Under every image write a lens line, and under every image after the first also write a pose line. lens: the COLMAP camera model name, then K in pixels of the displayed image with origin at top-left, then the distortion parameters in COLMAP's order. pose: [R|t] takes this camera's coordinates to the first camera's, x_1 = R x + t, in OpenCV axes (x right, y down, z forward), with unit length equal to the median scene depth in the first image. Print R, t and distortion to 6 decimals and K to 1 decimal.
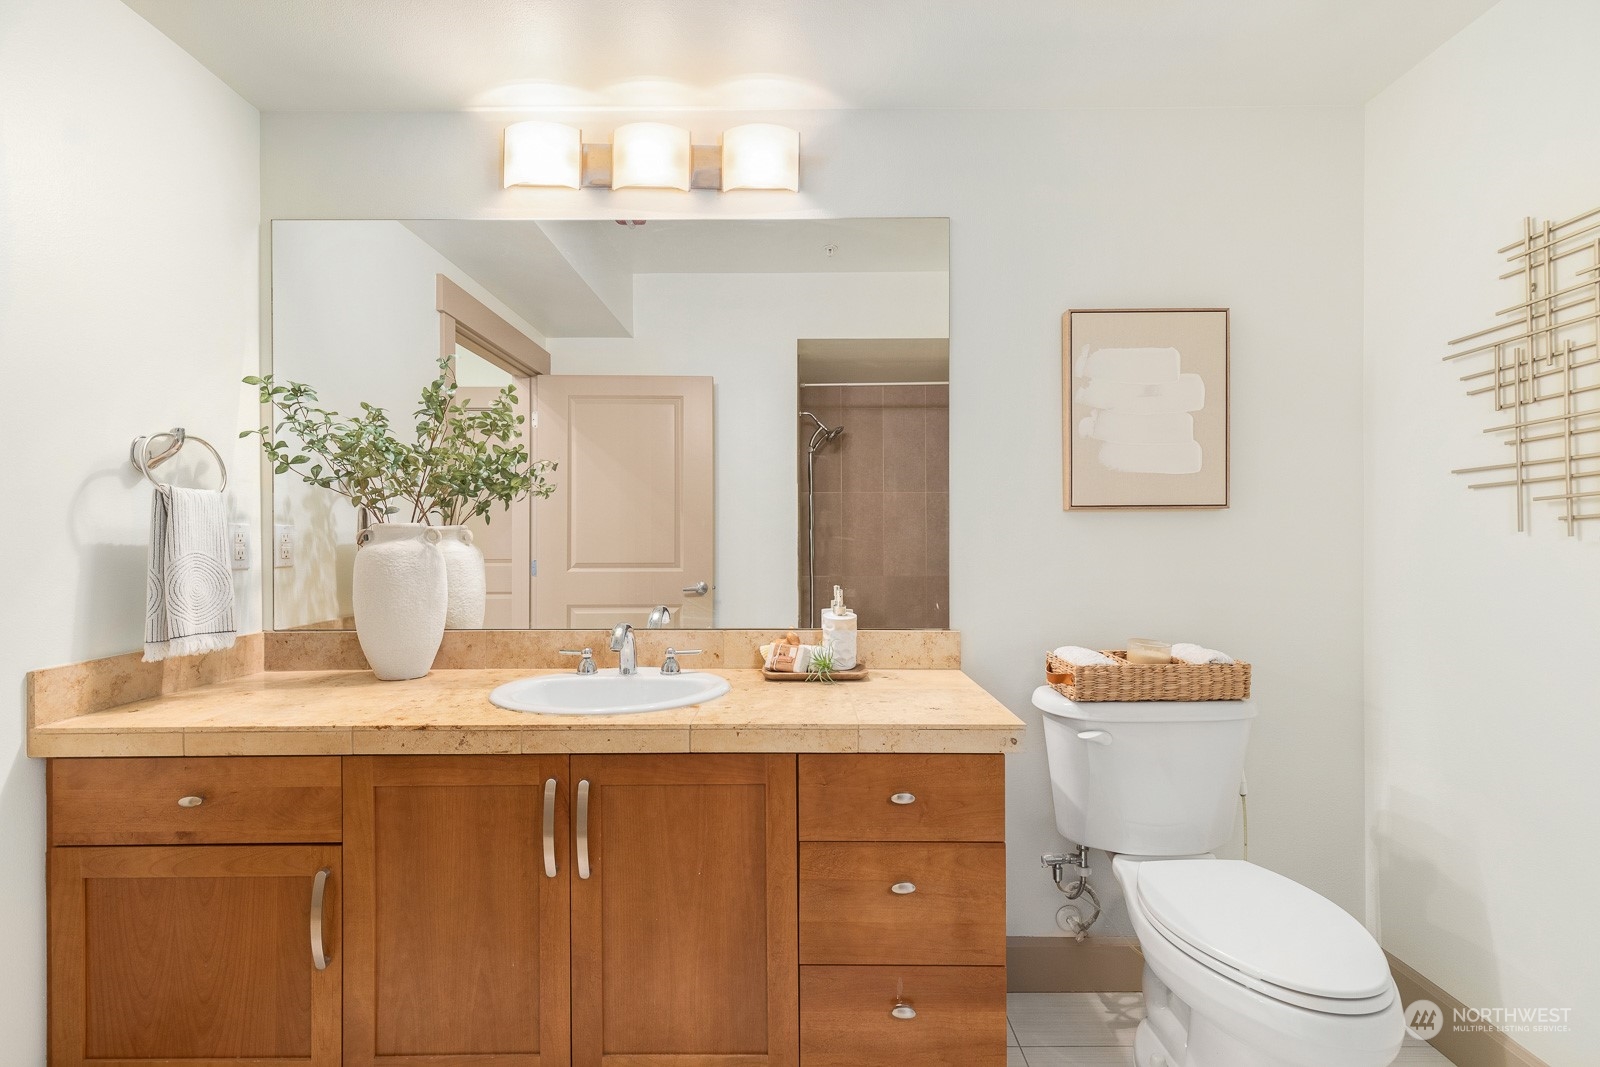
lens RADIAL K [[726.7, 0, 800.0], [0, 726.7, 533.5], [0, 0, 1]] dist [0.012835, -0.000058]
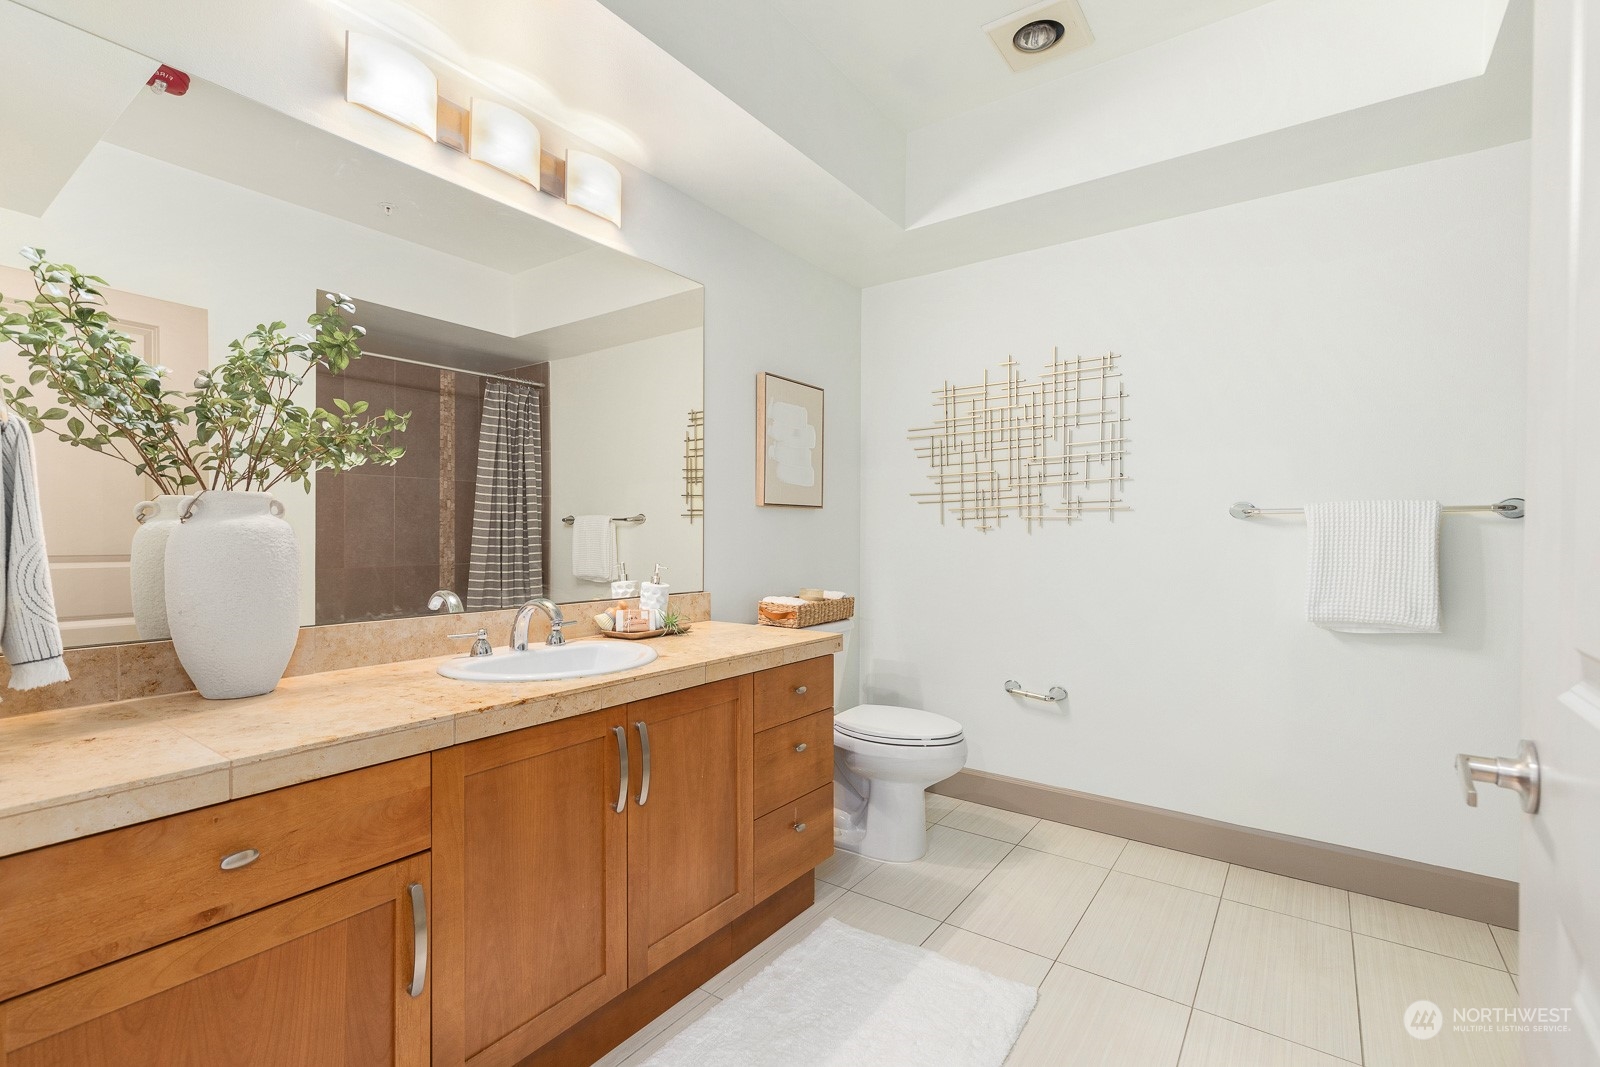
lens RADIAL K [[726.7, 0, 800.0], [0, 726.7, 533.5], [0, 0, 1]] dist [0.012835, -0.000058]
pose [[0.574506, 0.006372, 0.818475, -1.077214], [-0.011988, 0.999928, 0.000630, 0.029454], [-0.818412, -0.010174, 0.574541, 0.114139]]
